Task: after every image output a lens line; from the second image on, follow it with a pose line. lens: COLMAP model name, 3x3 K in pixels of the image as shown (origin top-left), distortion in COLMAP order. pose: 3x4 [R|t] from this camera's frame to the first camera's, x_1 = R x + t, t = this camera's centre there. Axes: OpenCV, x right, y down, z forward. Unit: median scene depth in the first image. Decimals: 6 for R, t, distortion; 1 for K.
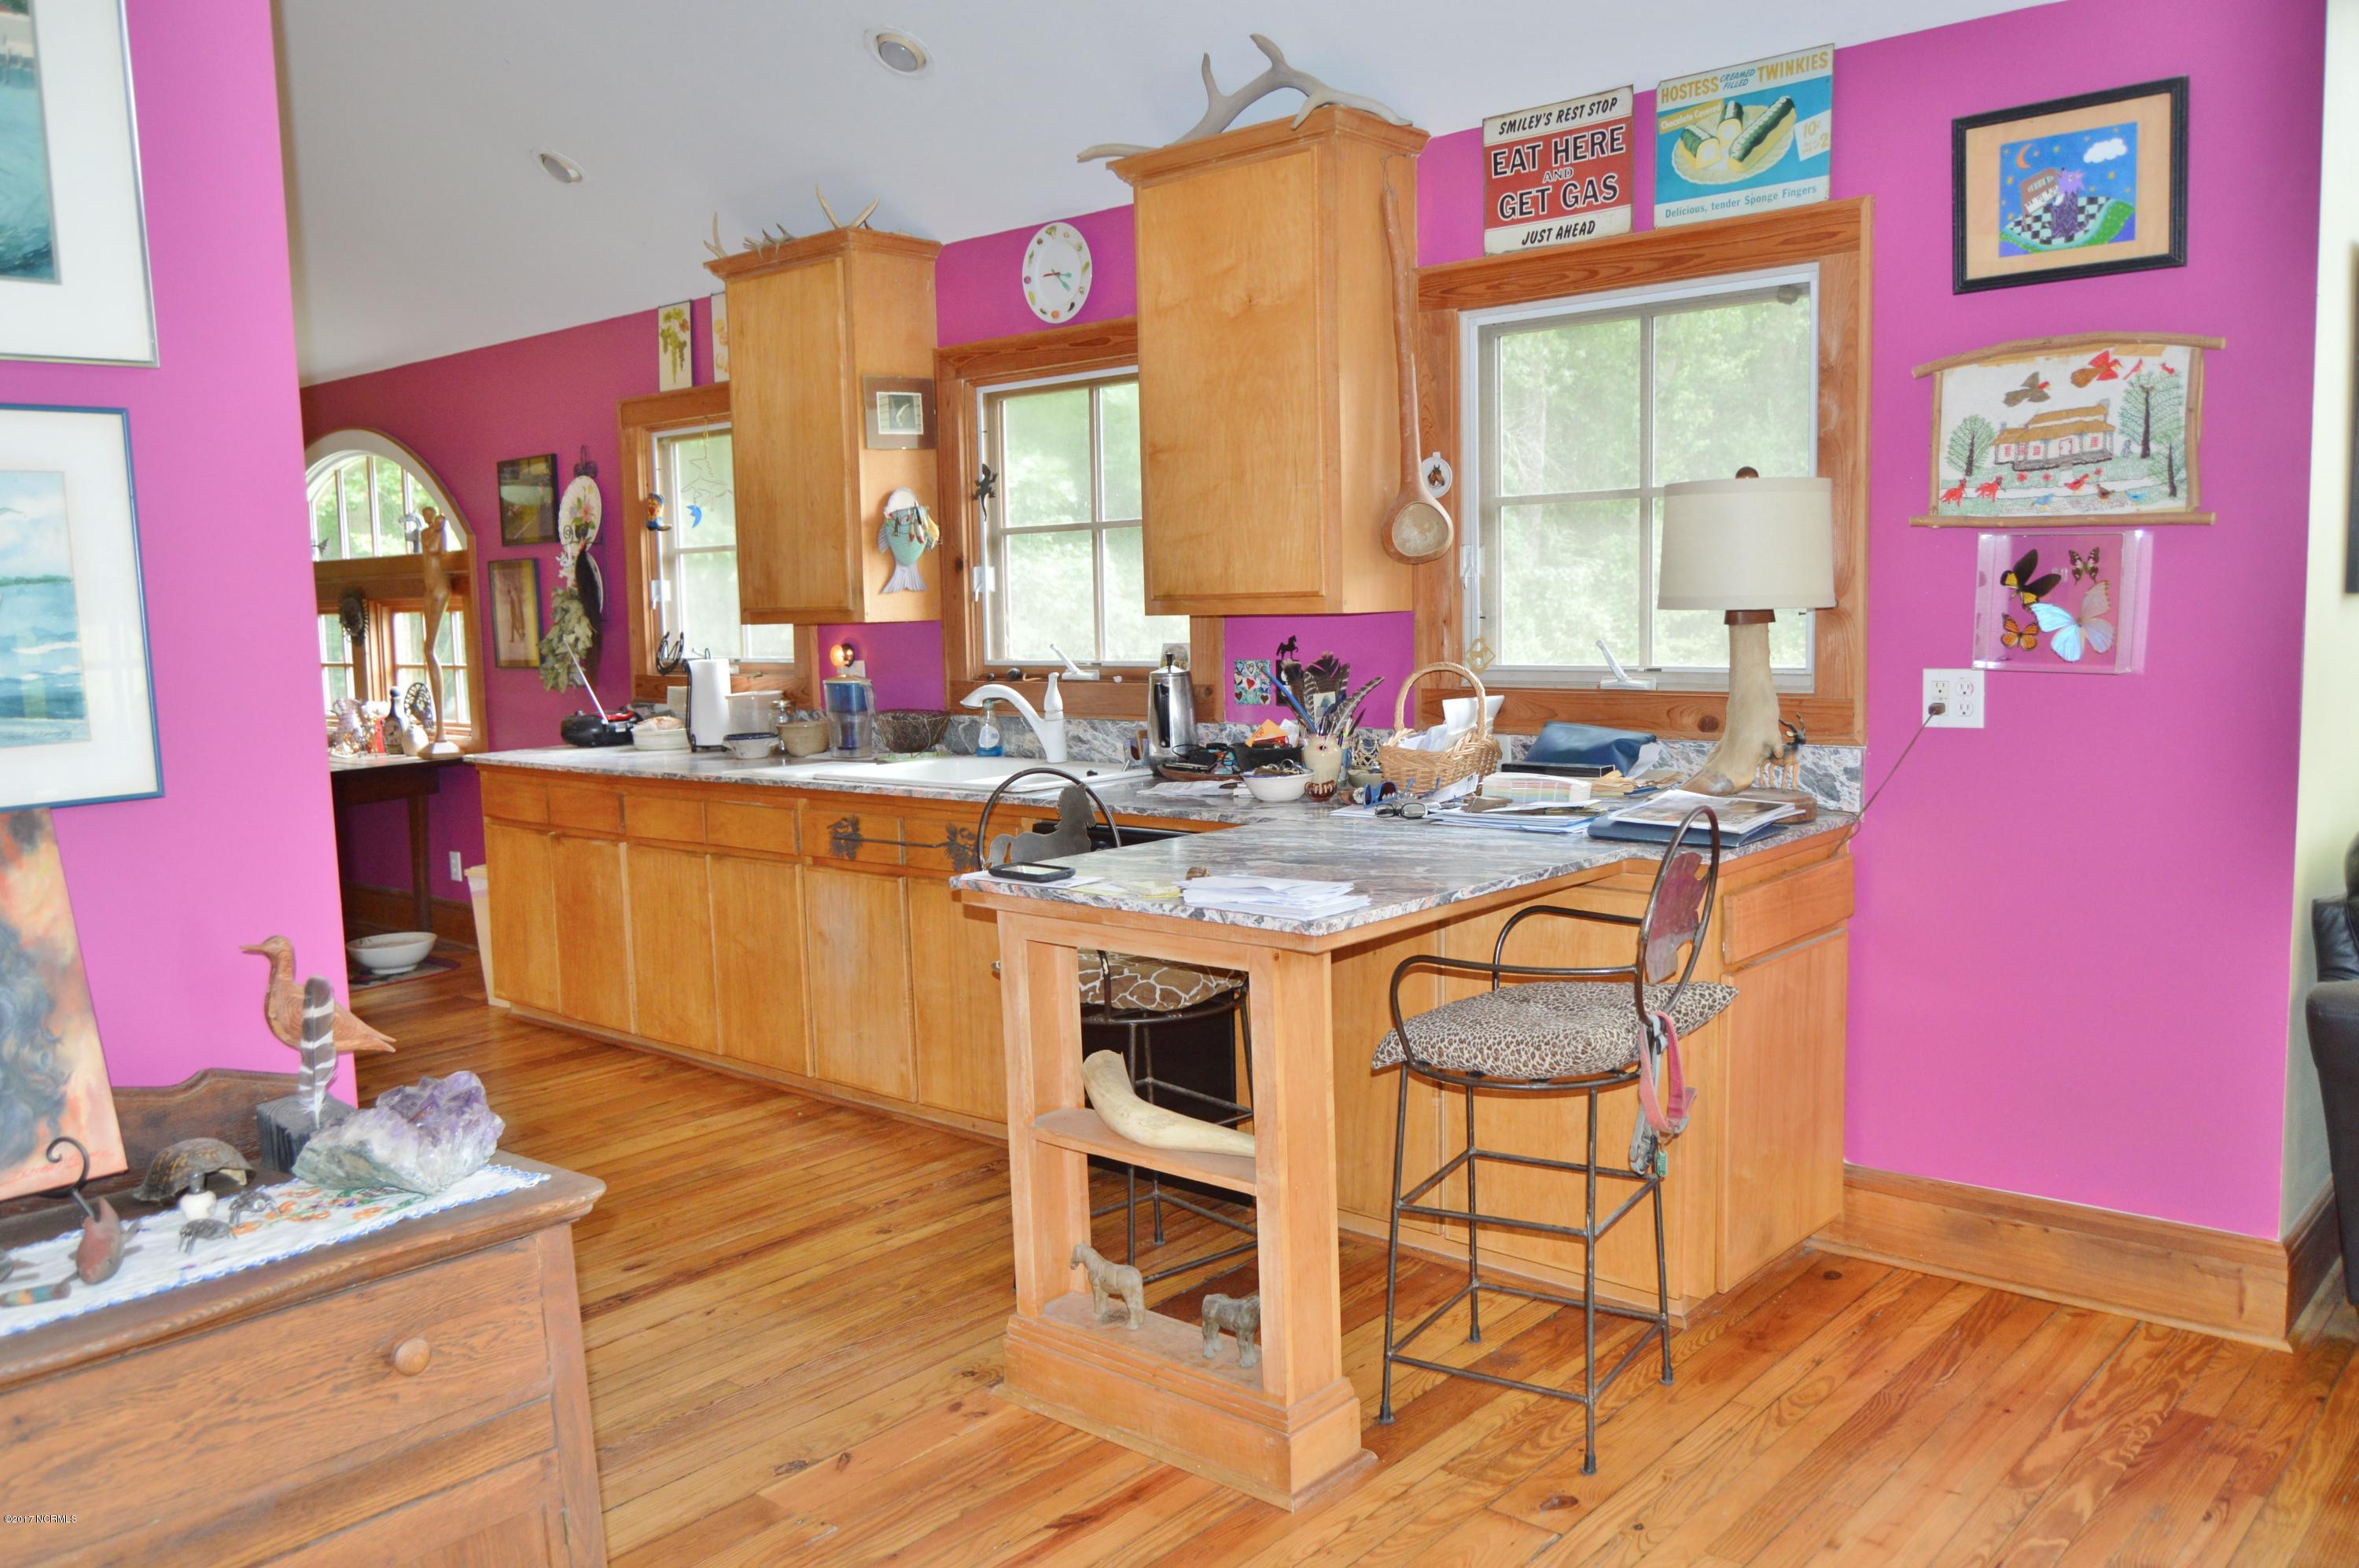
lens RADIAL K [[1853.3, 0, 1181.8], [0, 1853.3, 787.1], [0, 0, 1]] dist [-0.004523, -0.012364]
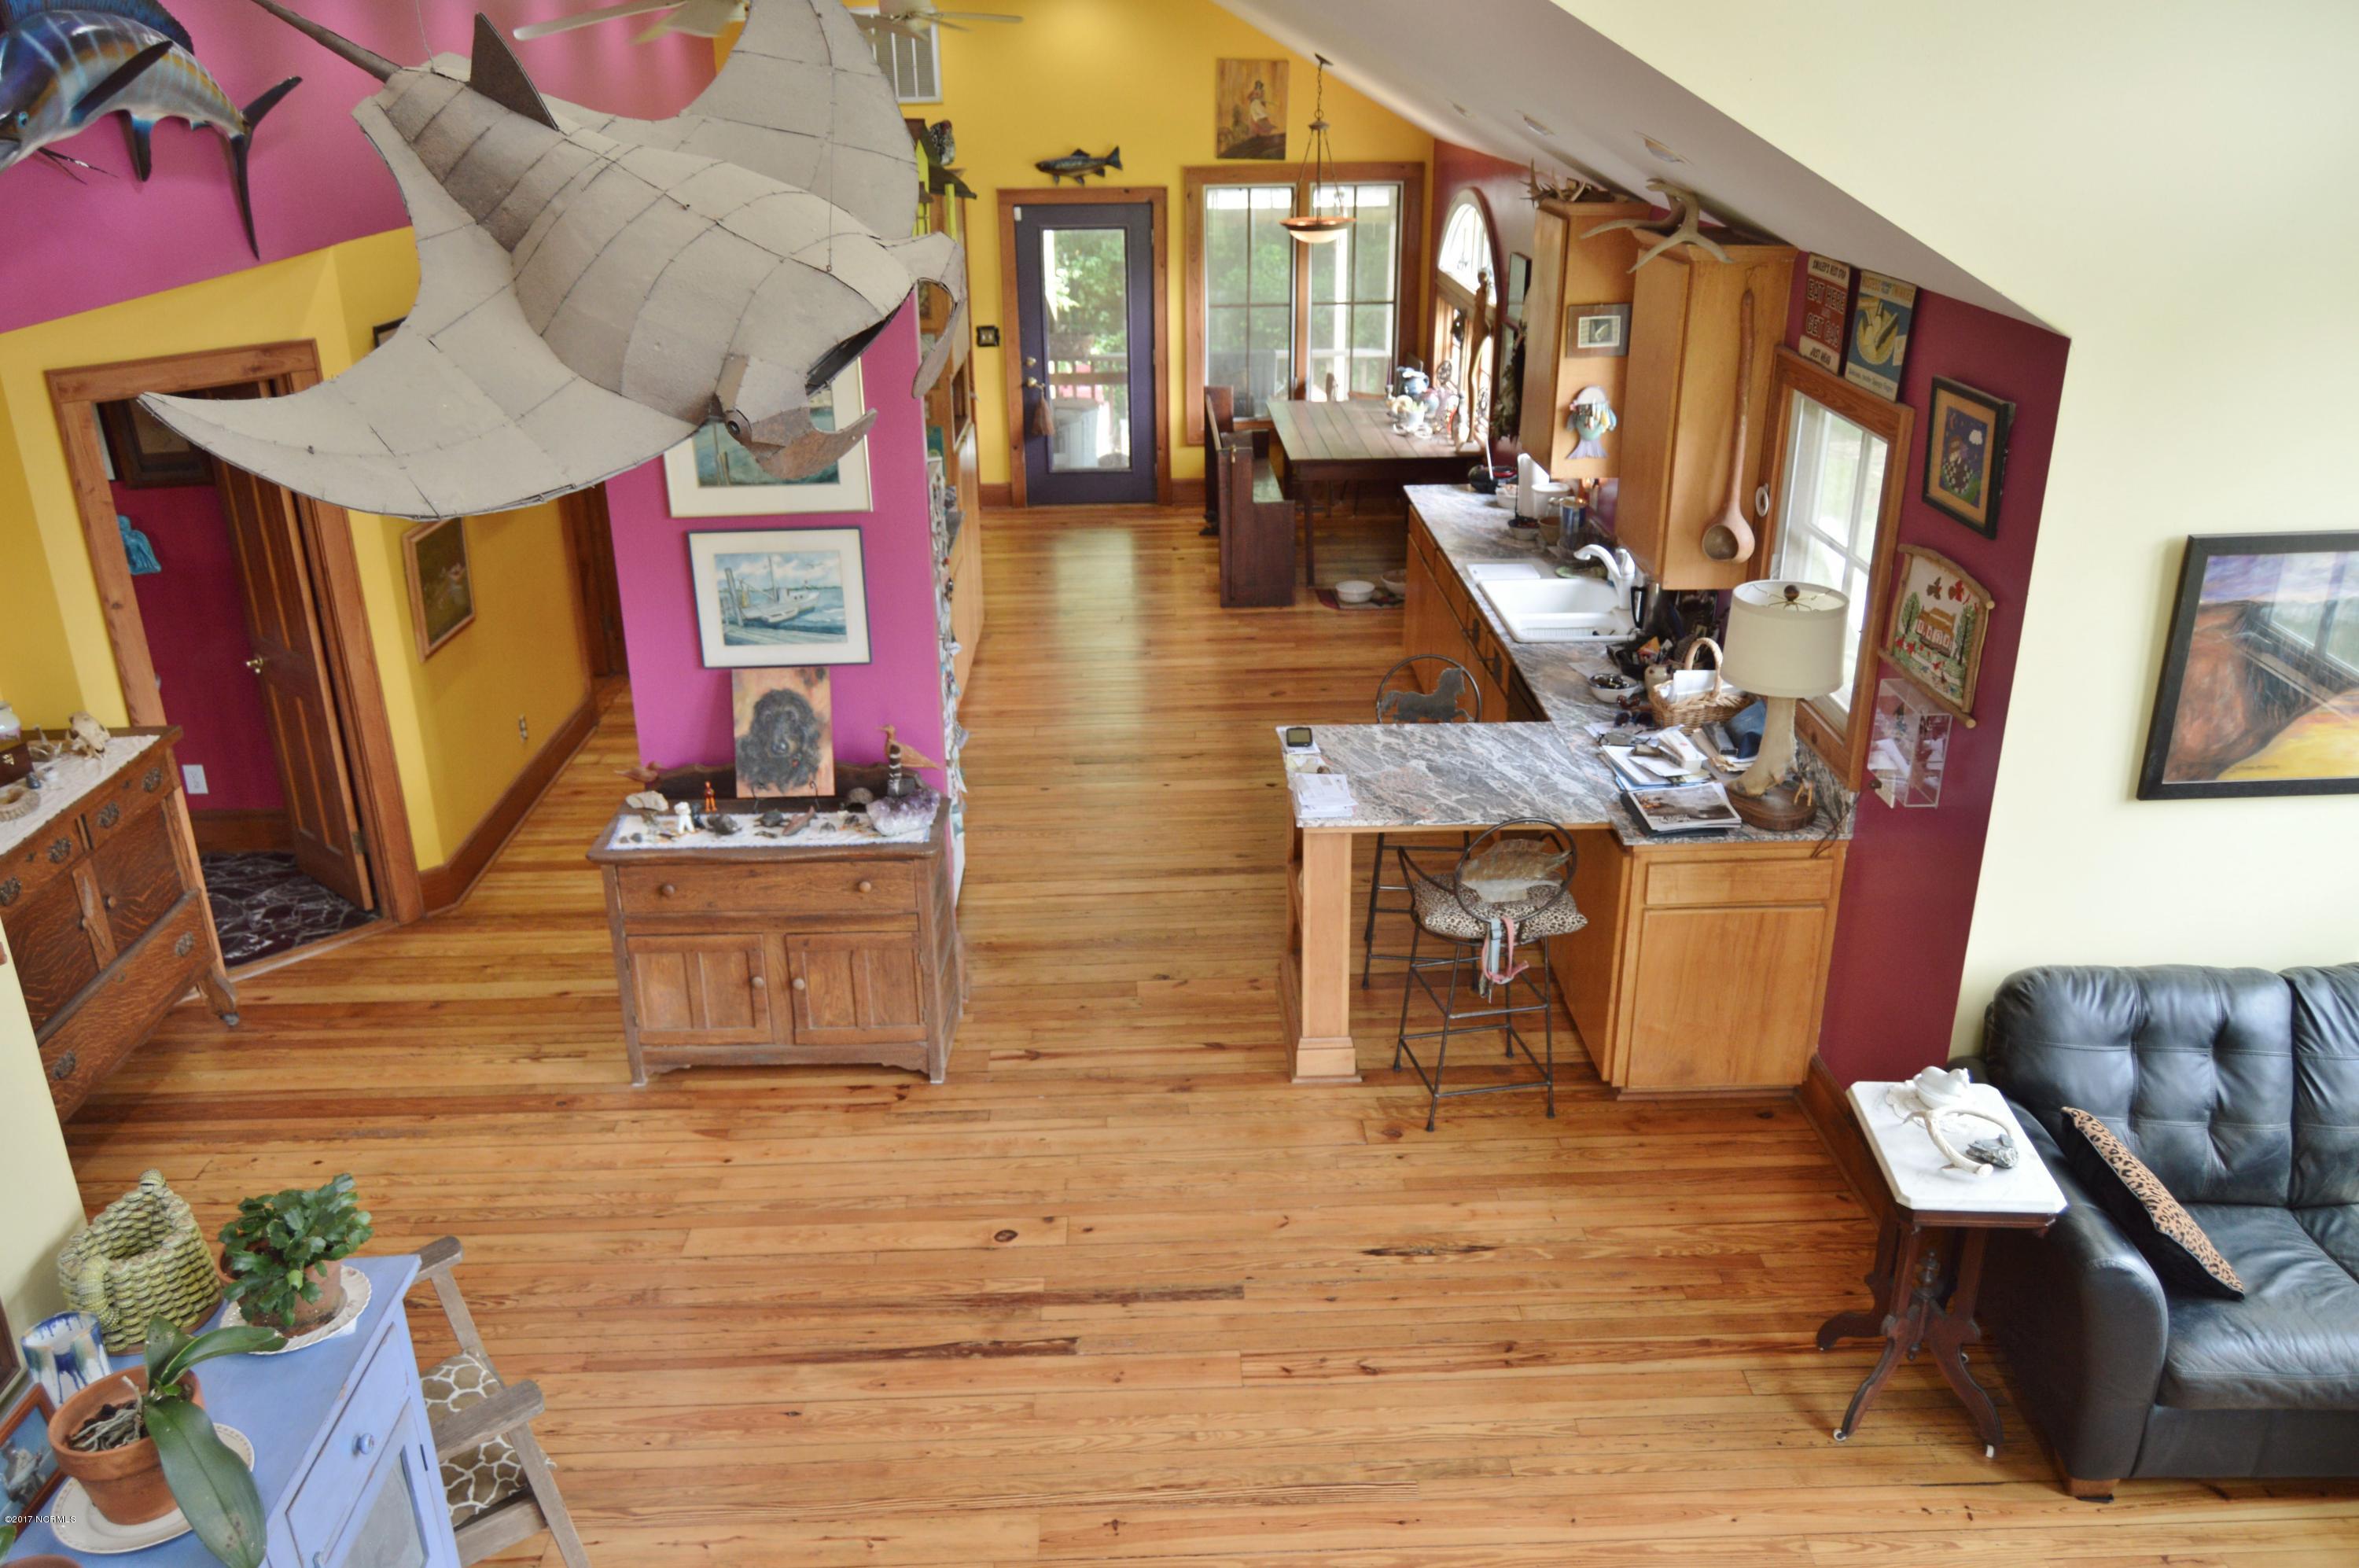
lens RADIAL K [[1853.3, 0, 1184.5], [0, 1853.3, 779.2], [0, 0, 1]] dist [-0.004523, -0.012364]
pose [[0.695831, 0.289424, -0.657307, 1.659853], [-0.093770, 0.943984, 0.316388, -0.761856], [0.712058, -0.158517, 0.683993, -0.586231]]
